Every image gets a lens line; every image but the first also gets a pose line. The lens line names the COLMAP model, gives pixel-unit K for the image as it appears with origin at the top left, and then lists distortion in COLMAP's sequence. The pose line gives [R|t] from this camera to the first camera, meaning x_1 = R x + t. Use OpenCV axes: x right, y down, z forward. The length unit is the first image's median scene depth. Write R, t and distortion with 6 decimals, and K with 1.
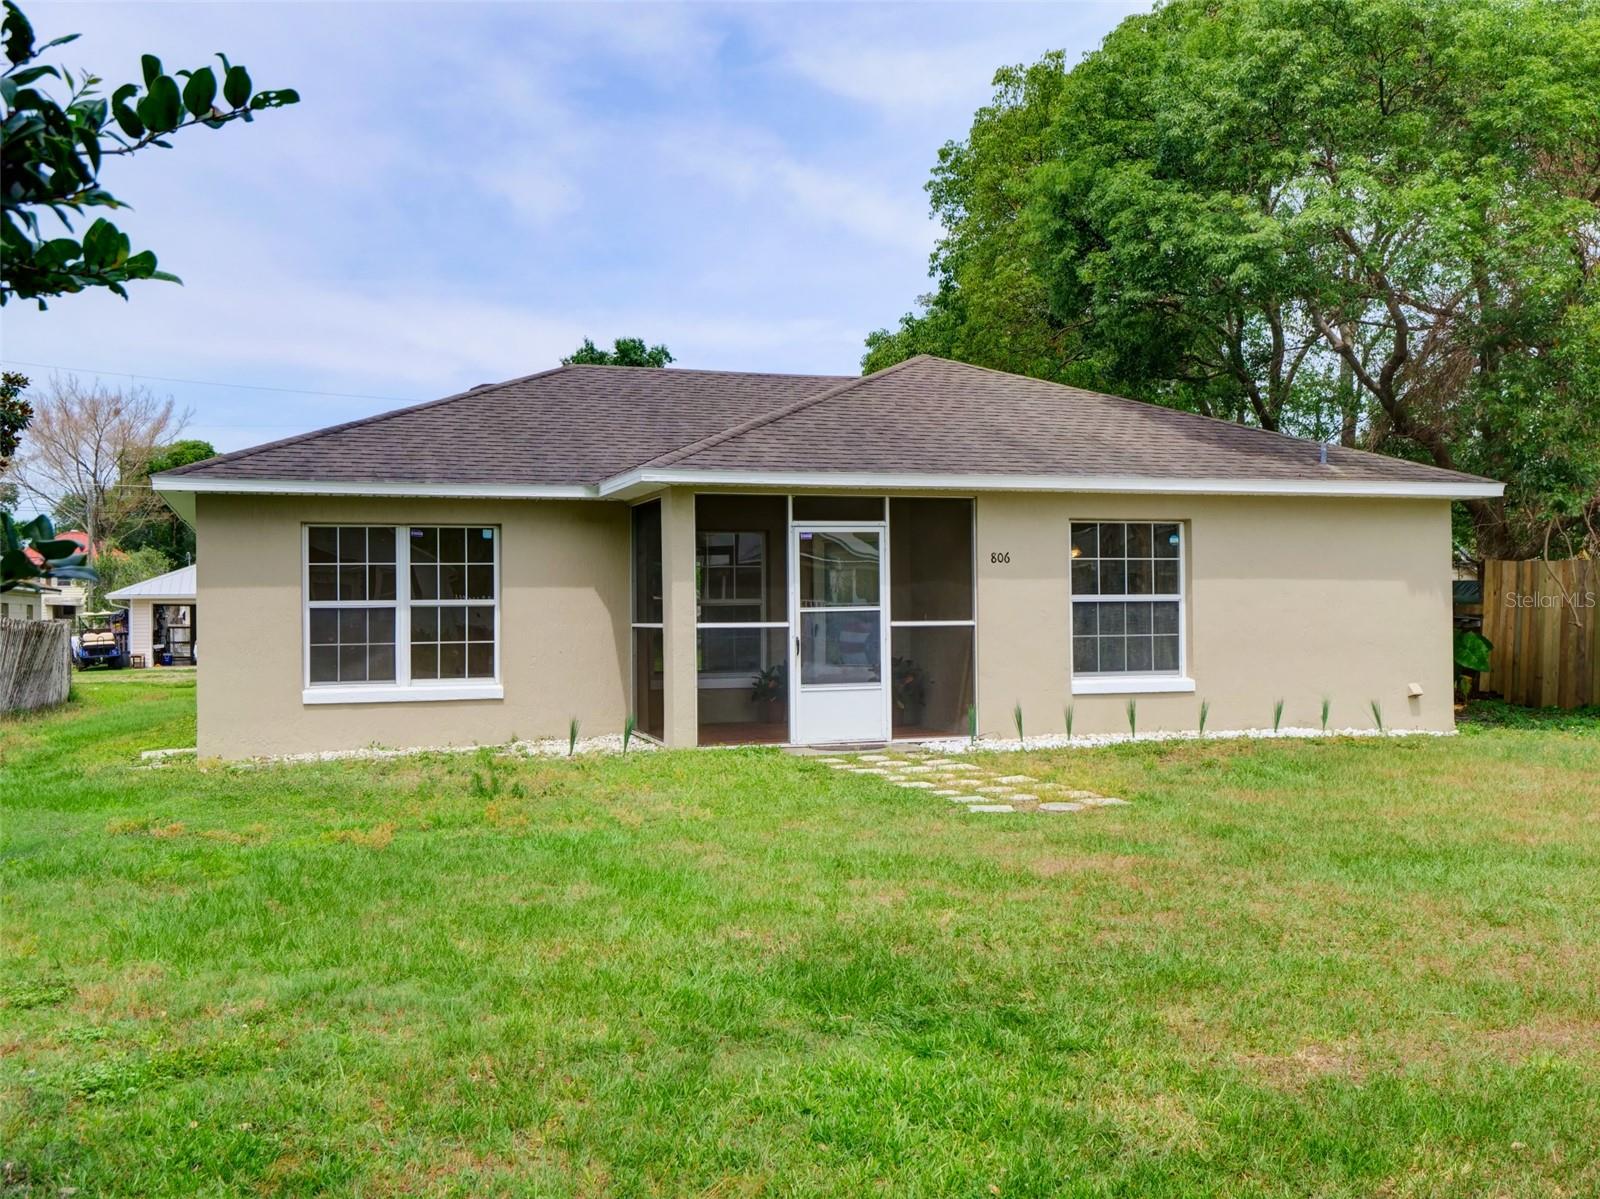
lens RADIAL K [[1580.6, 0, 798.1], [0, 1580.6, 601.7], [0, 0, 1]] dist [0.043601, 0.000000]
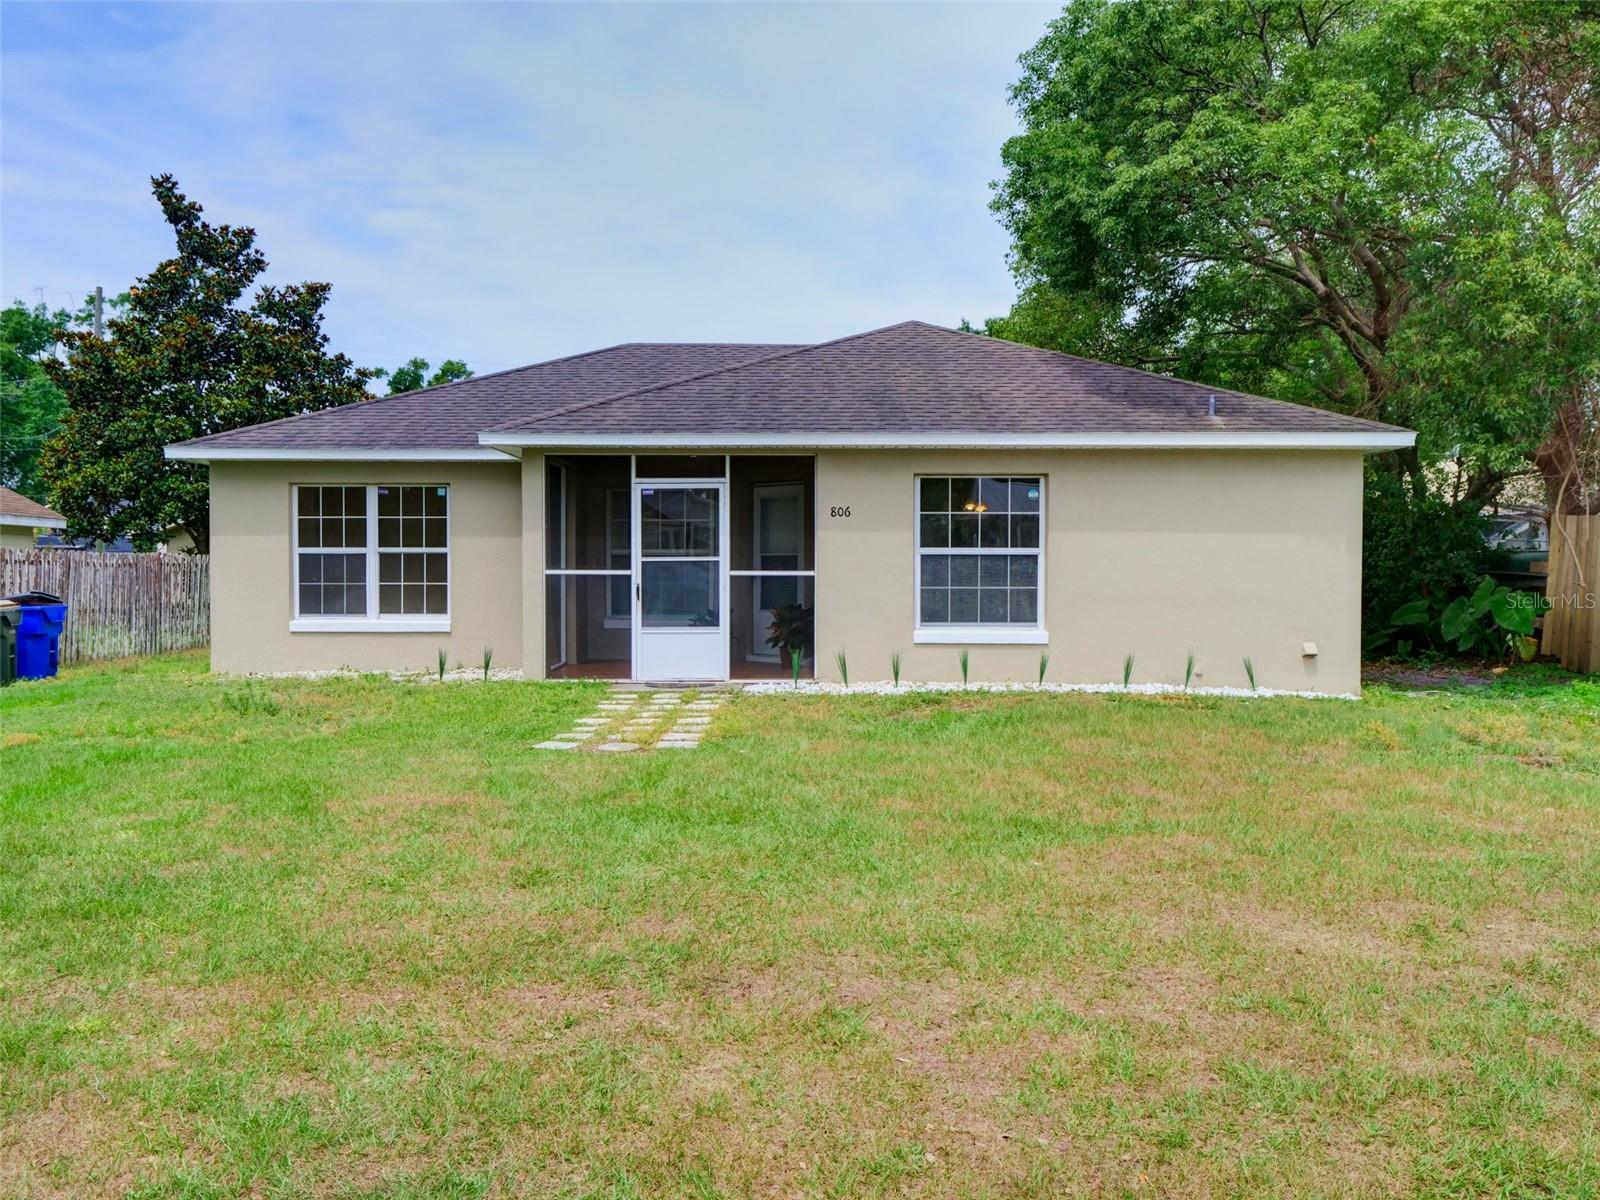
lens RADIAL K [[1382.6, 0, 800.3], [0, 1382.6, 607.1], [0, 0, 1]] dist [-0.011784, 0.002113]
pose [[0.942187, 0.022127, -0.334357, 0.406600], [-0.008563, 0.999082, 0.041986, -0.002714], [0.334979, -0.036695, 0.941511, 0.122404]]
